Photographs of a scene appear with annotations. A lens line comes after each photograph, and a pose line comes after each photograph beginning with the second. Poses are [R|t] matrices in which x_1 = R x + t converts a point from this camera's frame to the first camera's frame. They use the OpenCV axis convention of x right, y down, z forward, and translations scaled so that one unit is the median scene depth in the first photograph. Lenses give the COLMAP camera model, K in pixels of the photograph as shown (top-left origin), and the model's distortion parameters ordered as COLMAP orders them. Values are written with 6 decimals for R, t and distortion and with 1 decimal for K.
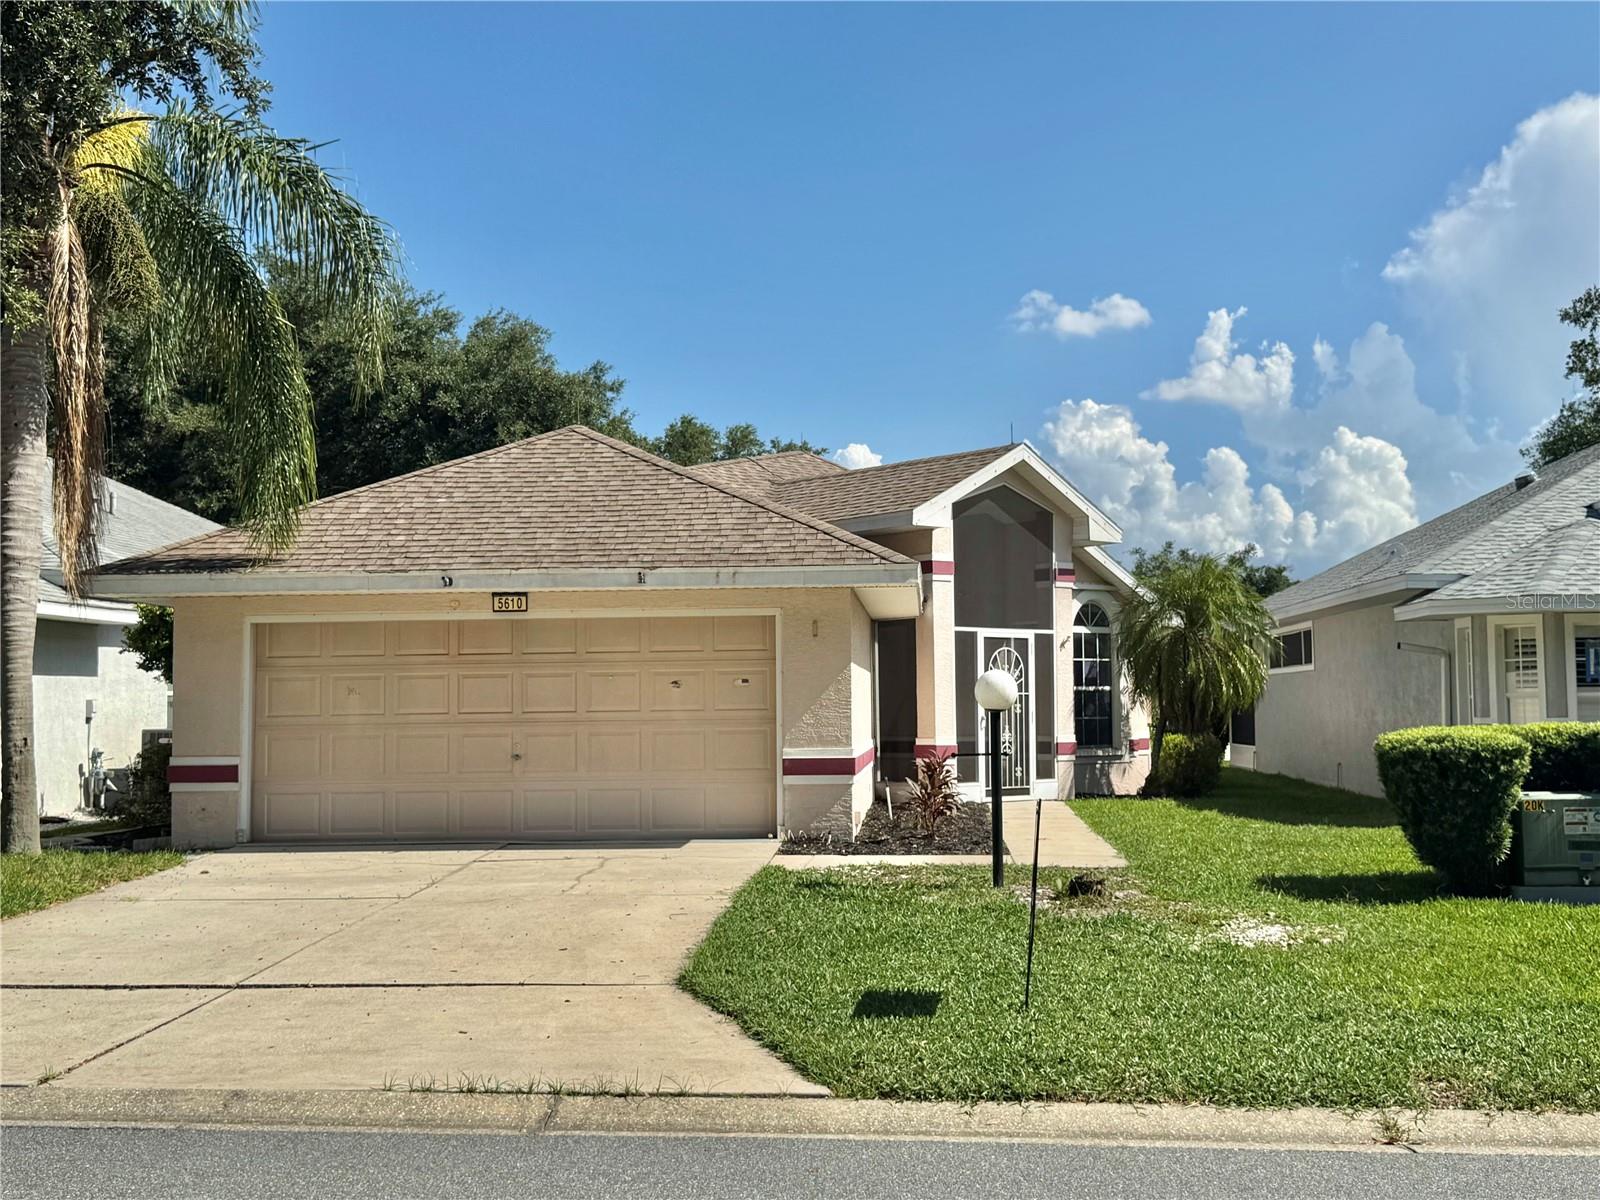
lens RADIAL K [[1912.1, 0, 800.0], [0, 1912.1, 600.0], [0, 0, 1]] dist [0.220157, -0.502668]
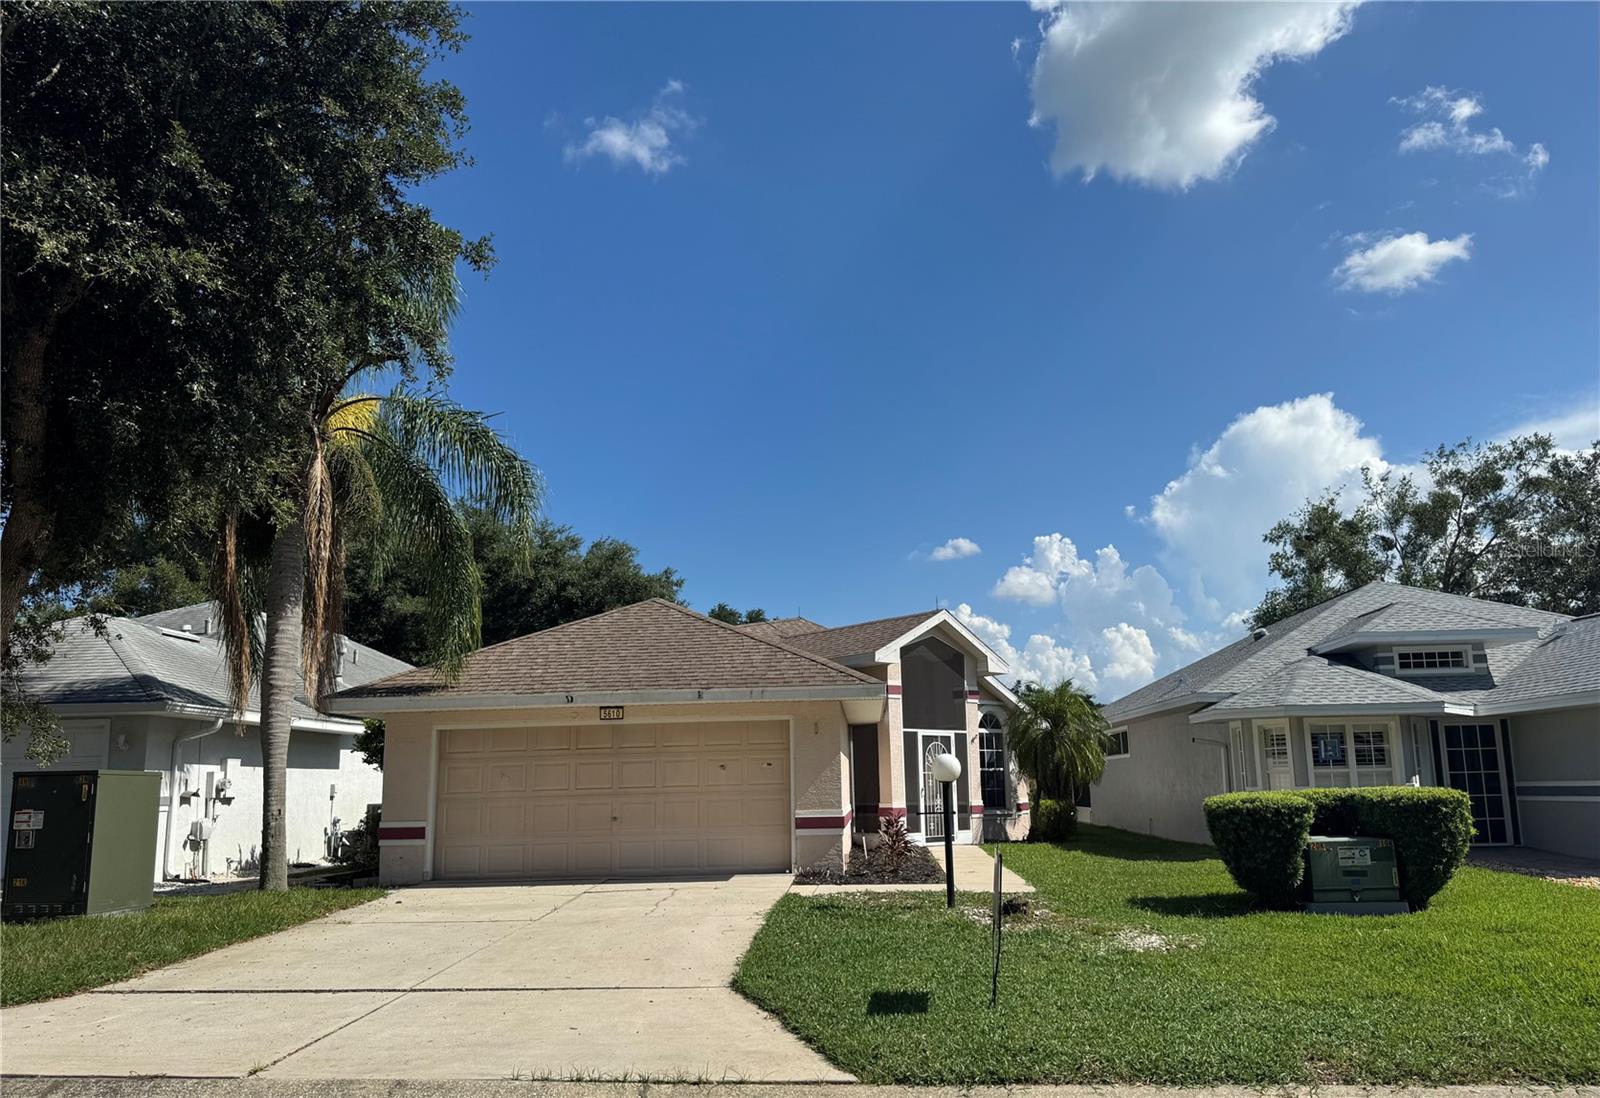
lens RADIAL K [[1130.8, 0, 806.8], [0, 1130.8, 603.9], [0, 0, 1]] dist [0.194902, -0.422889]
pose [[0.999758, -0.006166, 0.021128, -0.018052], [0.008321, 0.994599, -0.103458, 0.009975], [-0.020376, 0.103608, 0.994409, 0.112031]]
